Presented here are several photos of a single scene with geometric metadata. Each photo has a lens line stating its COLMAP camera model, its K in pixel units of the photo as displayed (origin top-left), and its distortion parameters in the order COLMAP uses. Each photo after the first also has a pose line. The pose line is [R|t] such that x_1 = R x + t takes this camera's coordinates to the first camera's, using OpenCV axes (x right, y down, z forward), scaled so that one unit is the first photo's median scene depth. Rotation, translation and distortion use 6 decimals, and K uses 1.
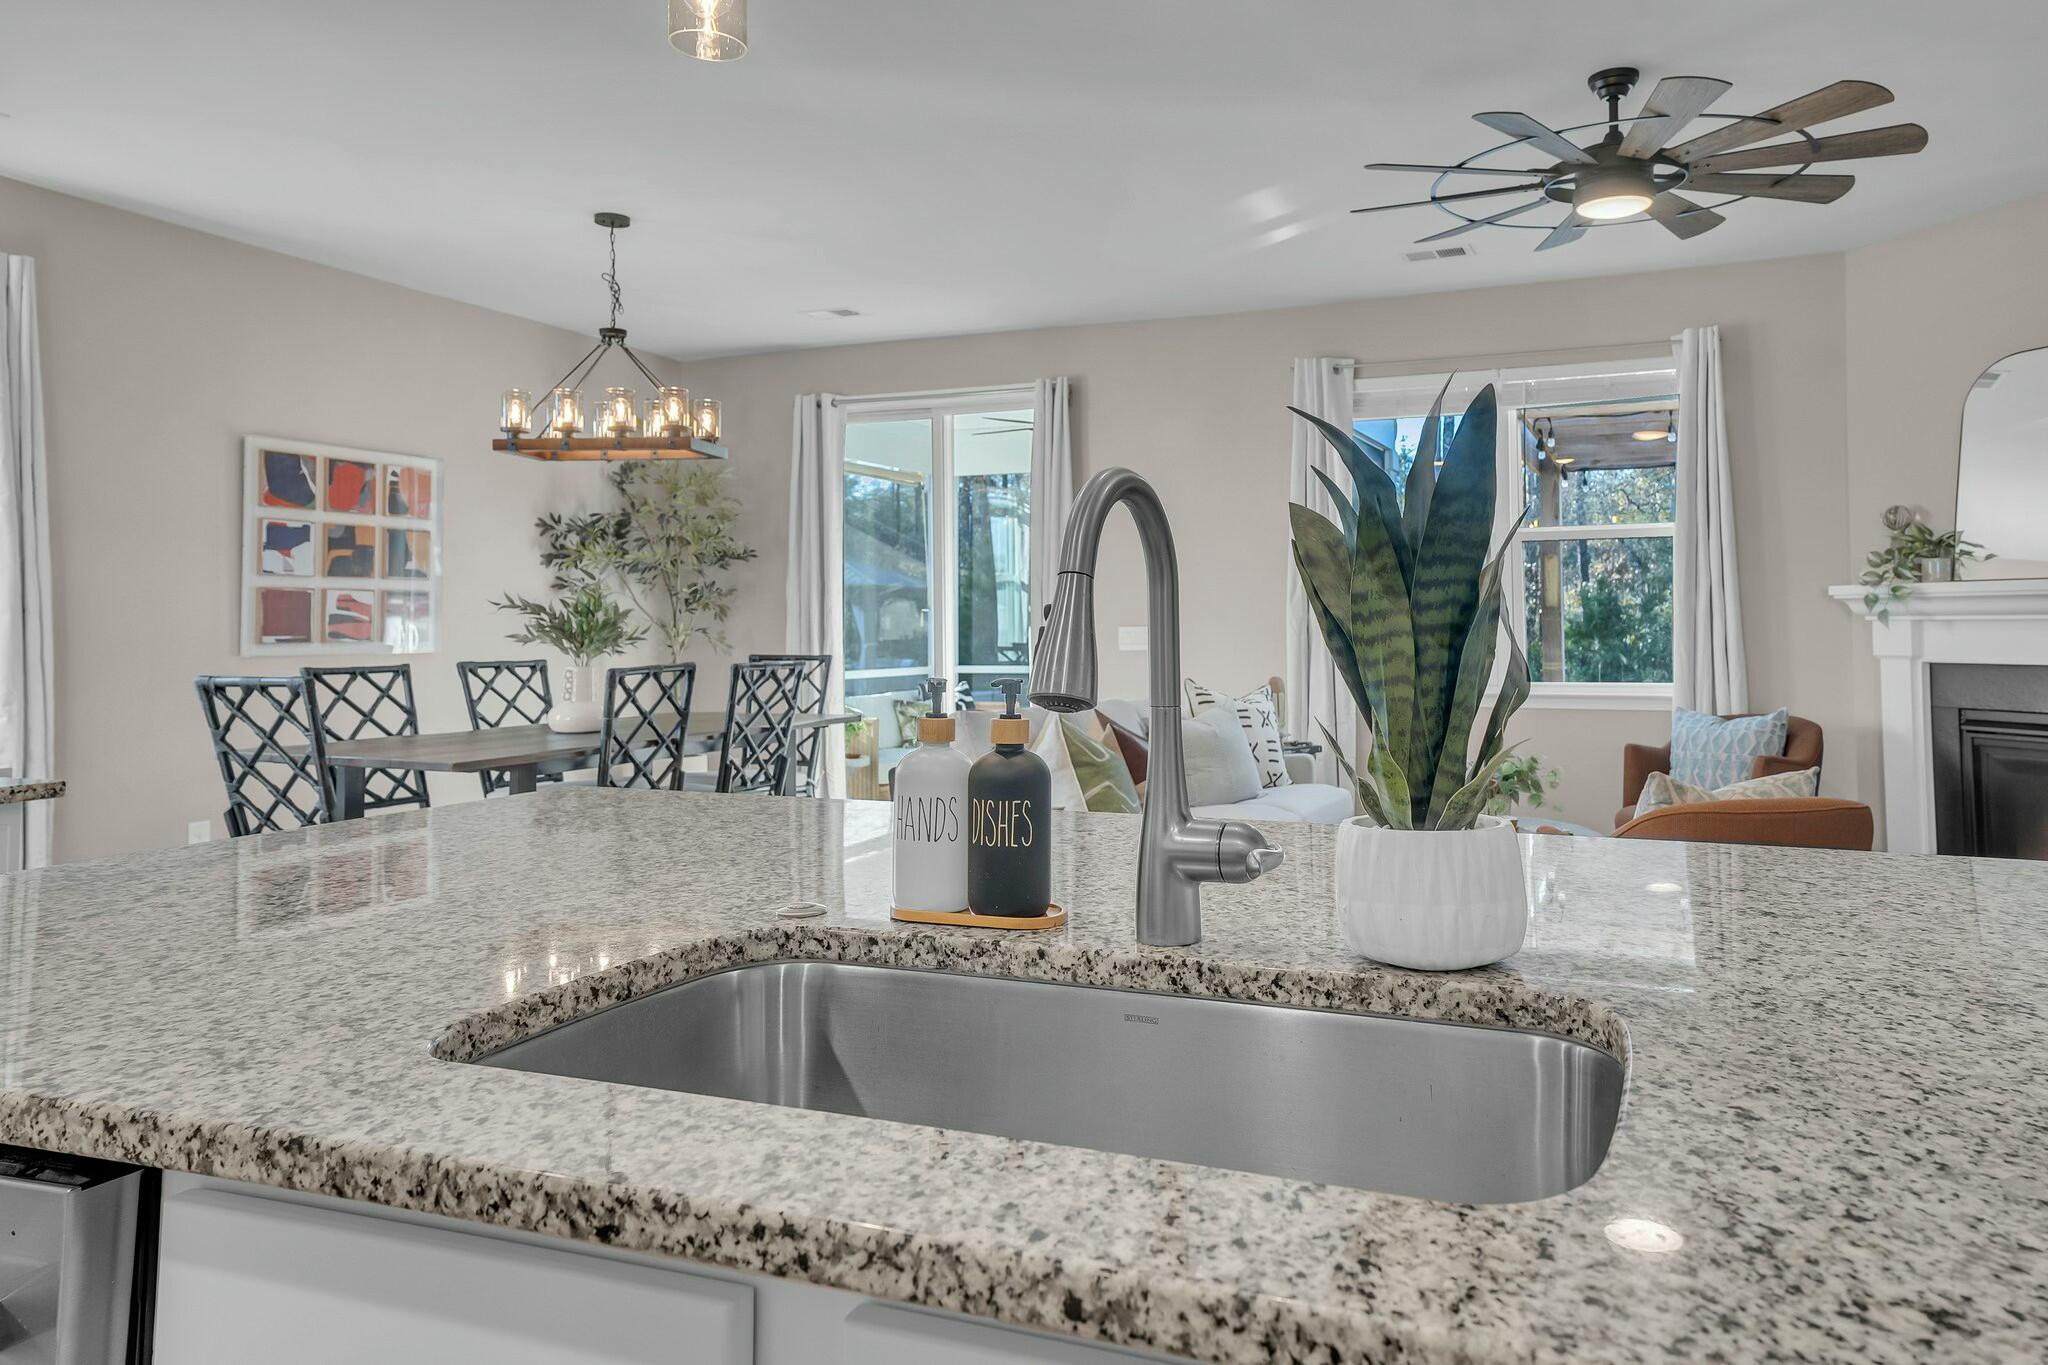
lens RADIAL K [[1358.9, 0, 1185.7], [0, 1358.9, 593.8], [0, 0, 1]] dist [0.078779, -0.004829]
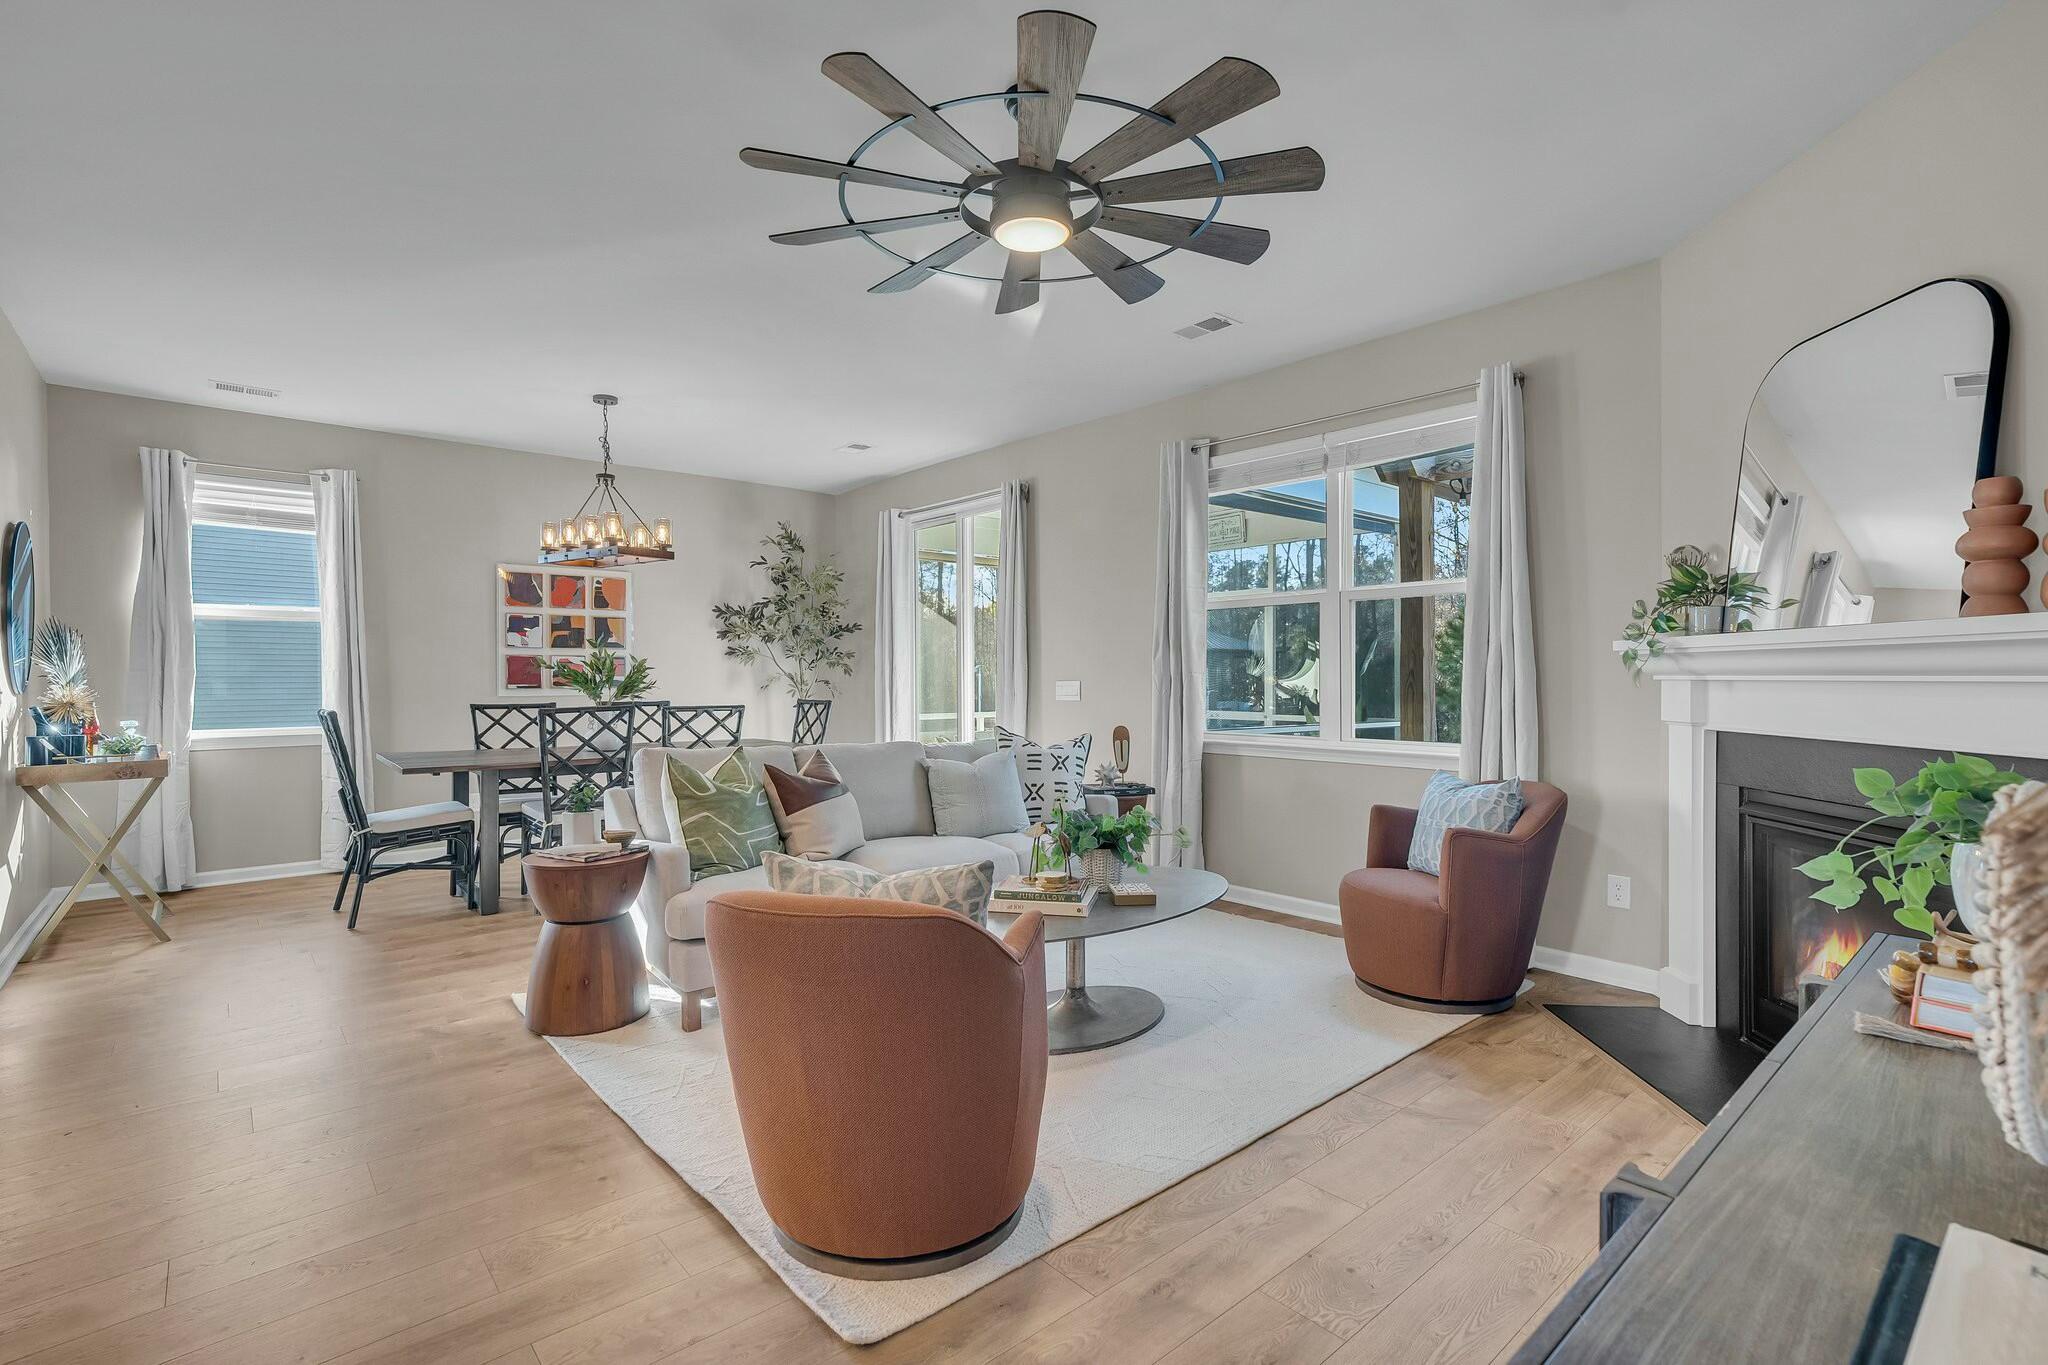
lens RADIAL K [[967.6, 0, 1079.8], [0, 967.6, 687.6], [0, 0, 1]] dist [-0.023723, 0.013836]
pose [[0.884370, 0.008963, -0.466700, 0.472011], [0.006002, 0.999515, 0.030569, 0.003582], [0.466748, -0.029835, 0.883887, 0.312682]]
